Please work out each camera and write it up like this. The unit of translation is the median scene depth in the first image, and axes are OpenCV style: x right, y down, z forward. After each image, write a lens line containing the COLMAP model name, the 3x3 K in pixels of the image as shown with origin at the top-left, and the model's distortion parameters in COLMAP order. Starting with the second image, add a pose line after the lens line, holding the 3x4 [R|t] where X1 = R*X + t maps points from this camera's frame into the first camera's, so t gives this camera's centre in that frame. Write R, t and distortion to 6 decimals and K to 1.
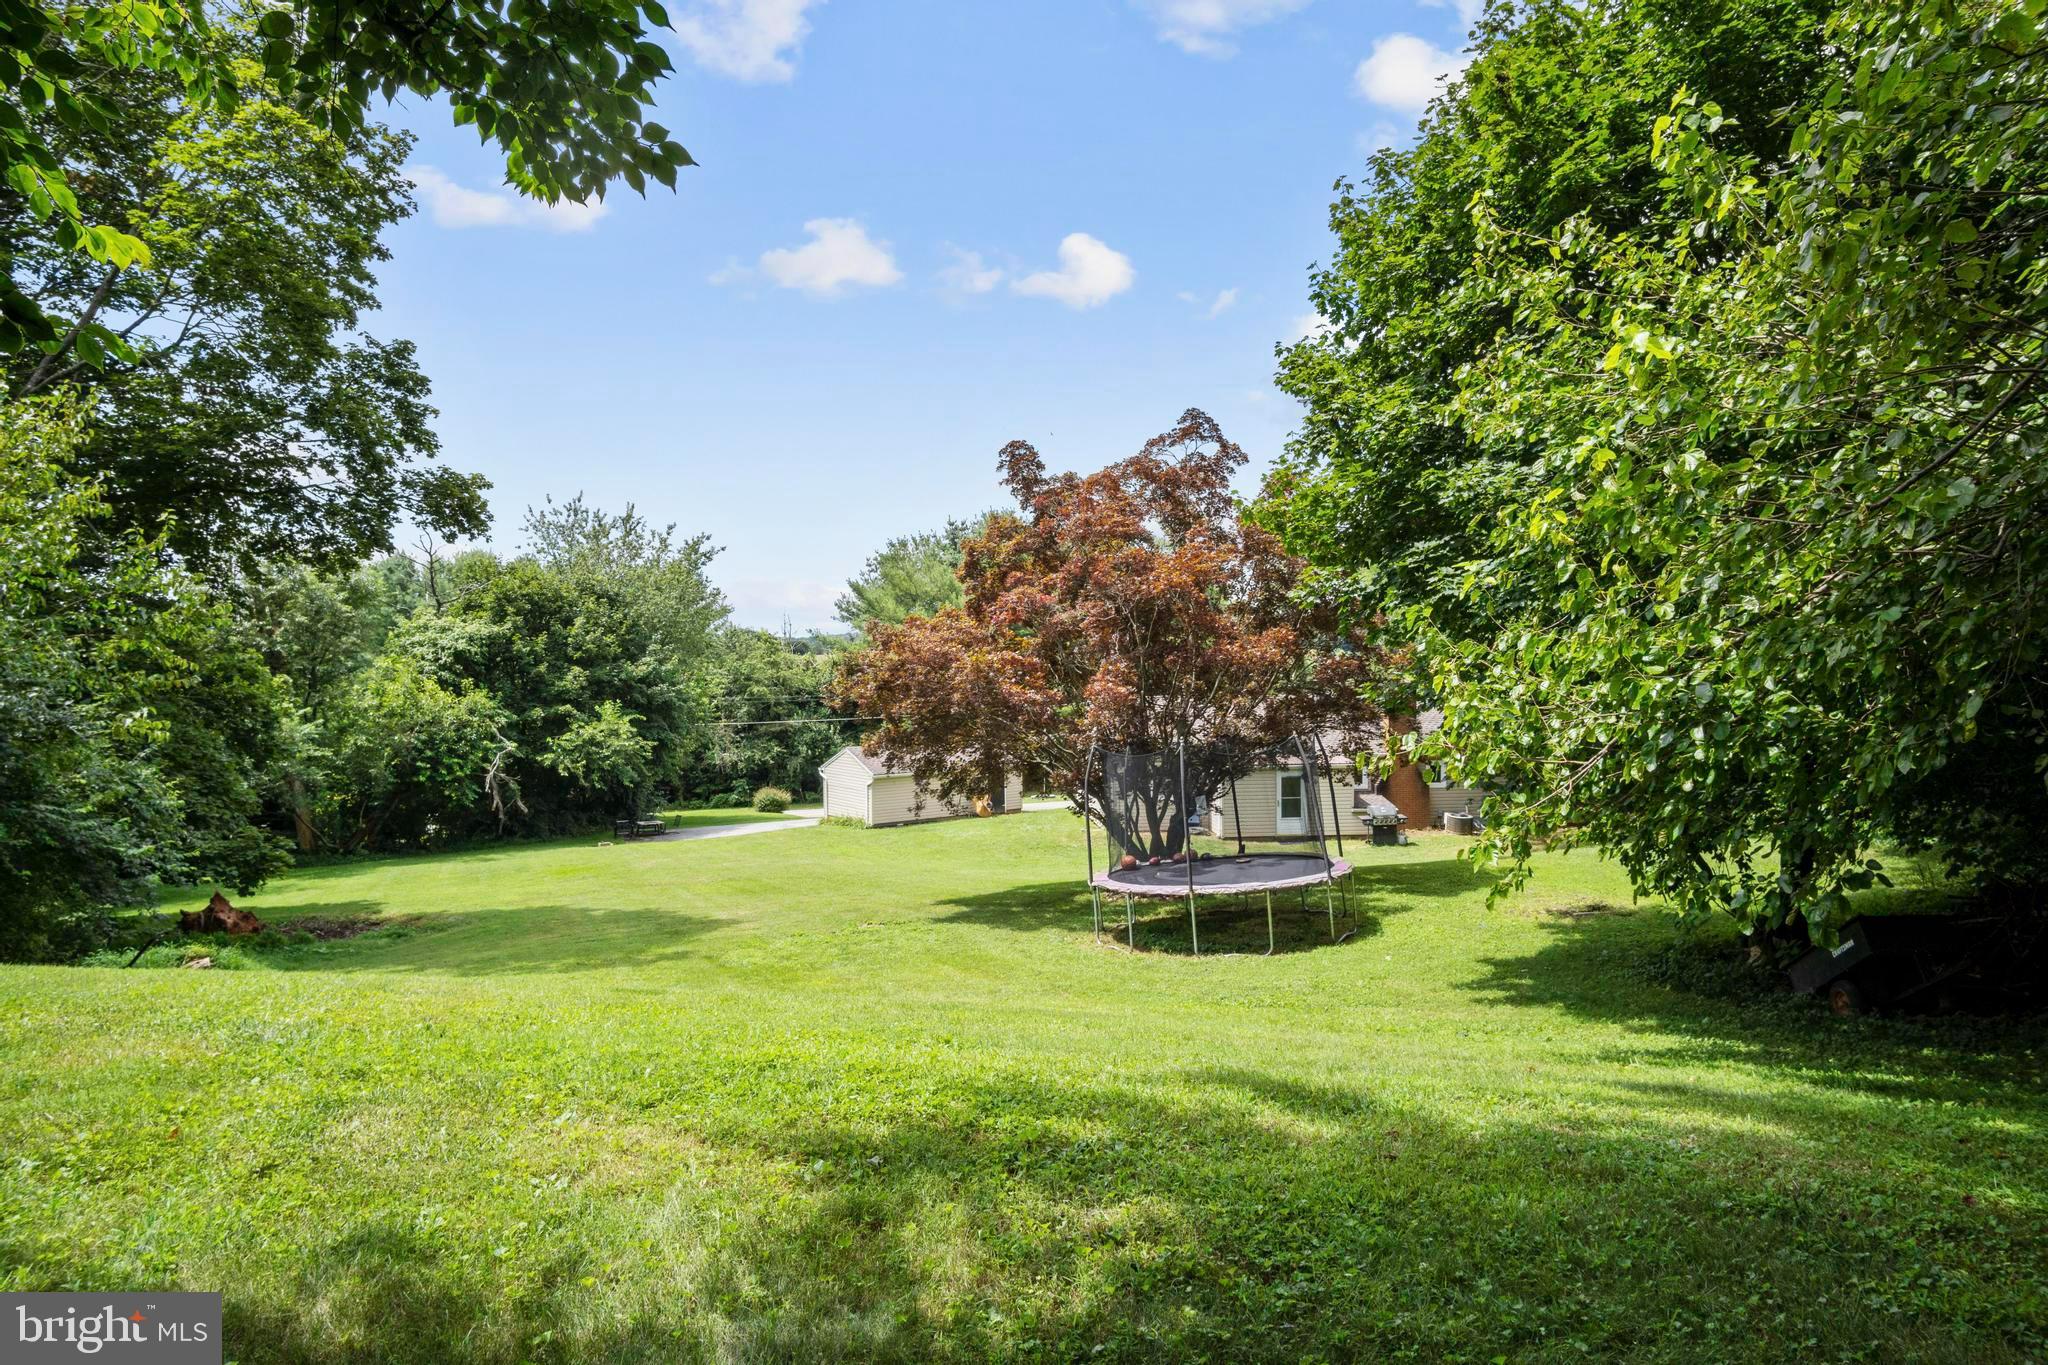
lens RADIAL K [[1103.1, 0, 1013.7], [0, 1103.1, 676.2], [0, 0, 1]] dist [-0.027194, 0.001633]
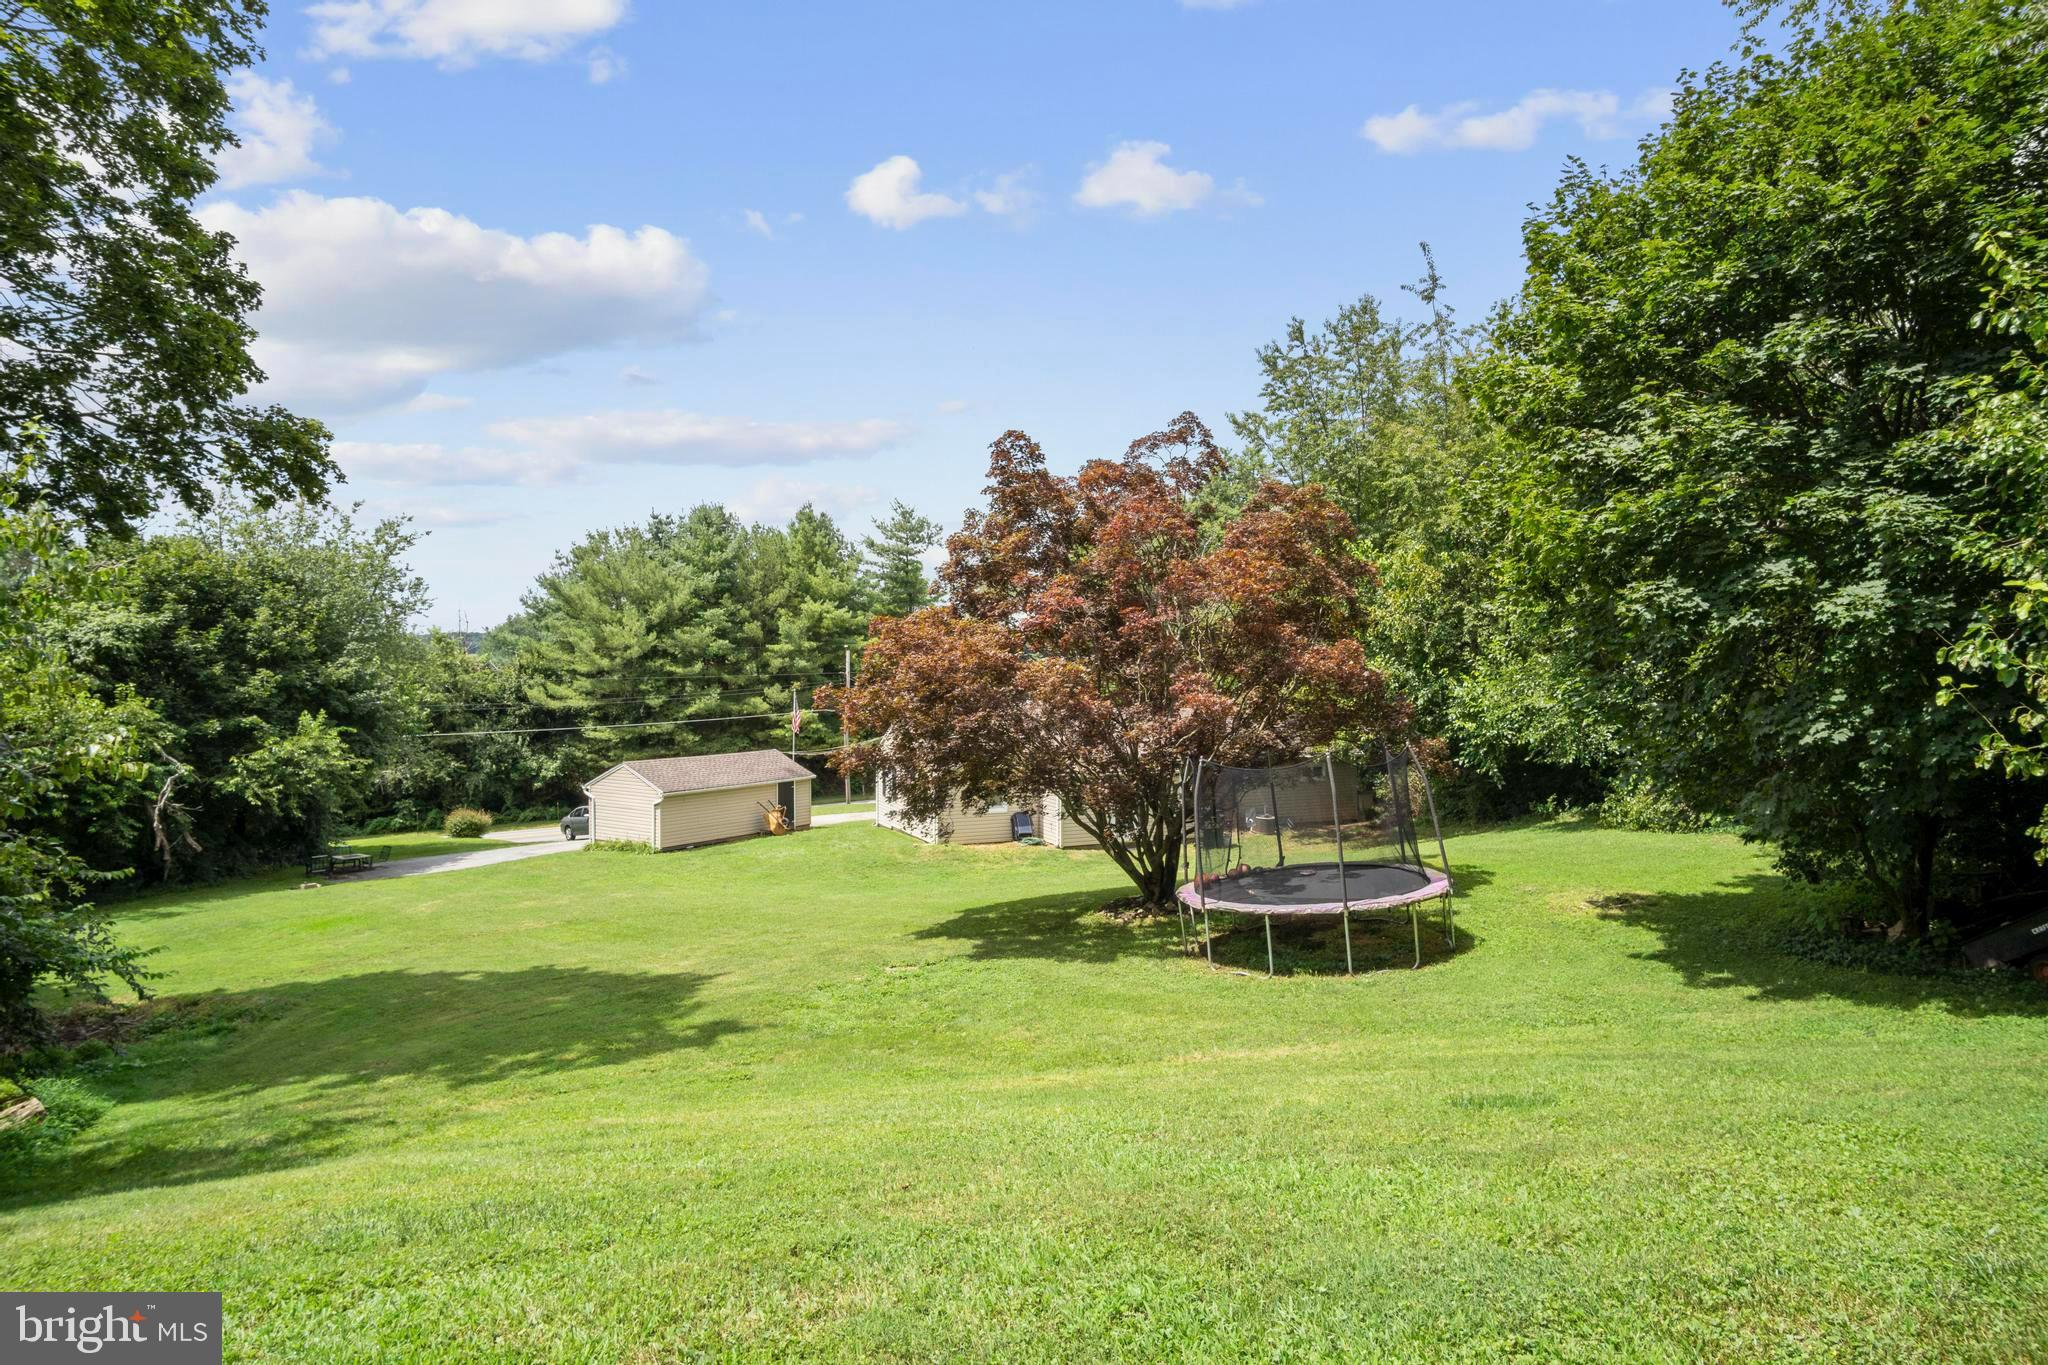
lens RADIAL K [[1103.1, 0, 1026.0], [0, 1103.1, 686.4], [0, 0, 1]] dist [-0.027194, 0.001633]
pose [[0.944305, 0.004243, 0.329045, -0.132985], [-0.005357, 0.999983, 0.002481, -0.000558], [-0.329029, -0.004105, 0.944311, 0.056359]]
